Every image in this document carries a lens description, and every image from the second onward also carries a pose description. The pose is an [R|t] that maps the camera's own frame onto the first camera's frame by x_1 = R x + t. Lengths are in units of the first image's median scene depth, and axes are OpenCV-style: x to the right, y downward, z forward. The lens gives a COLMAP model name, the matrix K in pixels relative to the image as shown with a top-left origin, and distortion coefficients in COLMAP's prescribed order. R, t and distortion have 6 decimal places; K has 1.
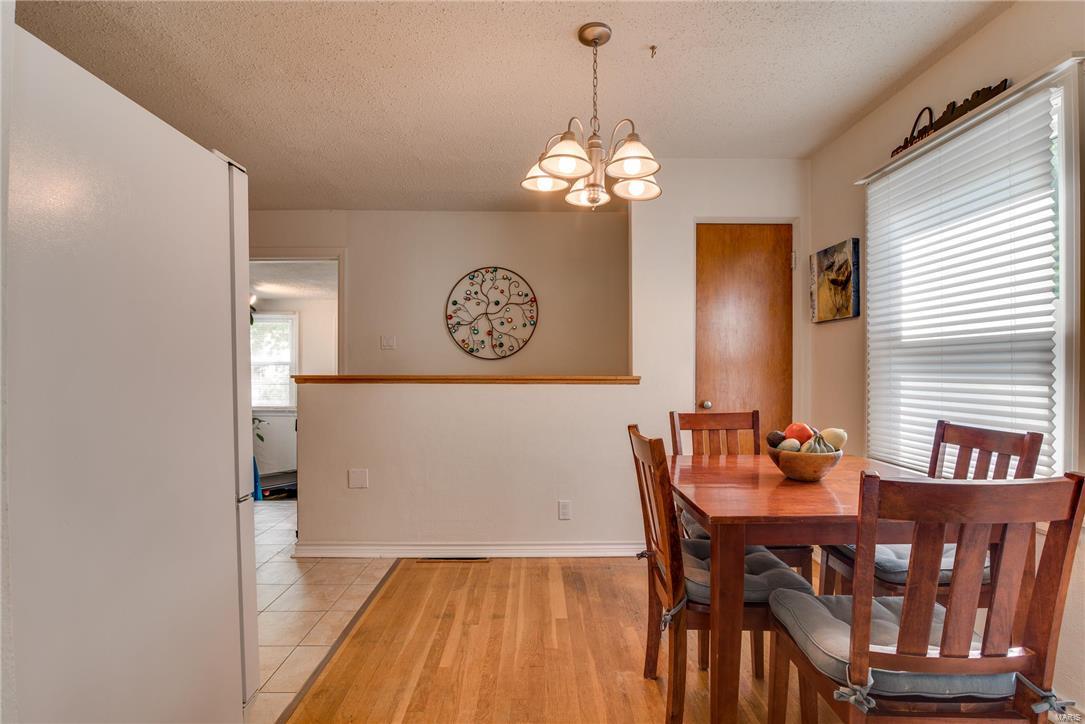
lens RADIAL K [[512.7, 0, 544.4], [0, 512.7, 381.3], [0, 0, 1]] dist [-0.037698, 0.000042]
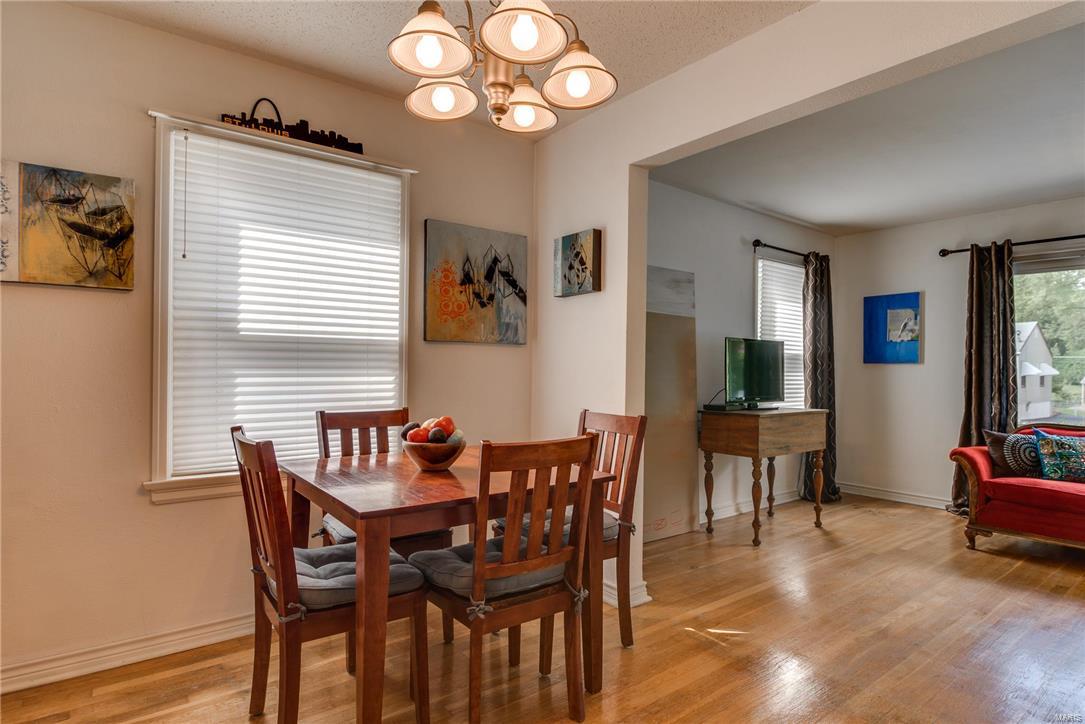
lens RADIAL K [[608.2, 0, 542.5], [0, 608.2, 362.0], [0, 0, 1]] dist [-0.002987, -0.001522]
pose [[-0.611488, 0.002314, 0.791250, -0.490804], [0.011897, 0.999910, 0.006271, -0.028920], [-0.791164, 0.013248, -0.611460, 1.235861]]
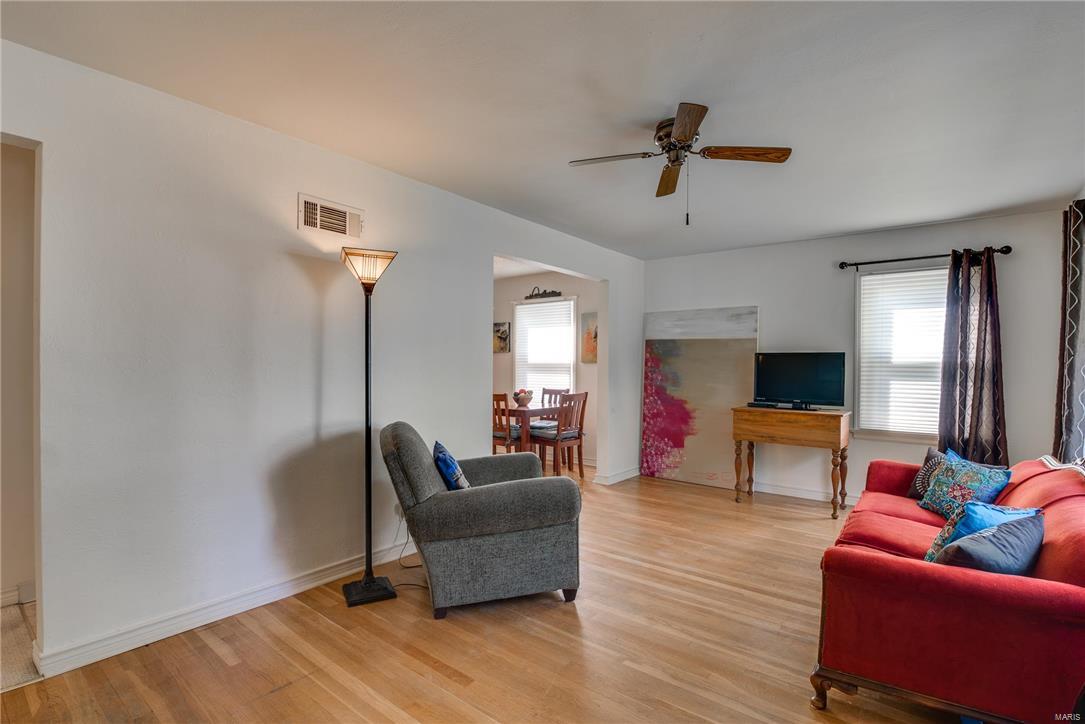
lens RADIAL K [[517.3, 0, 542.5], [0, 517.3, 362.0], [0, 0, 1]] dist [-0.001096, -0.000129]
pose [[0.639328, 0.014509, 0.768797, -1.582670], [0.010710, 0.999557, -0.027771, 0.003325], [-0.768859, 0.025988, 0.638889, -1.015375]]
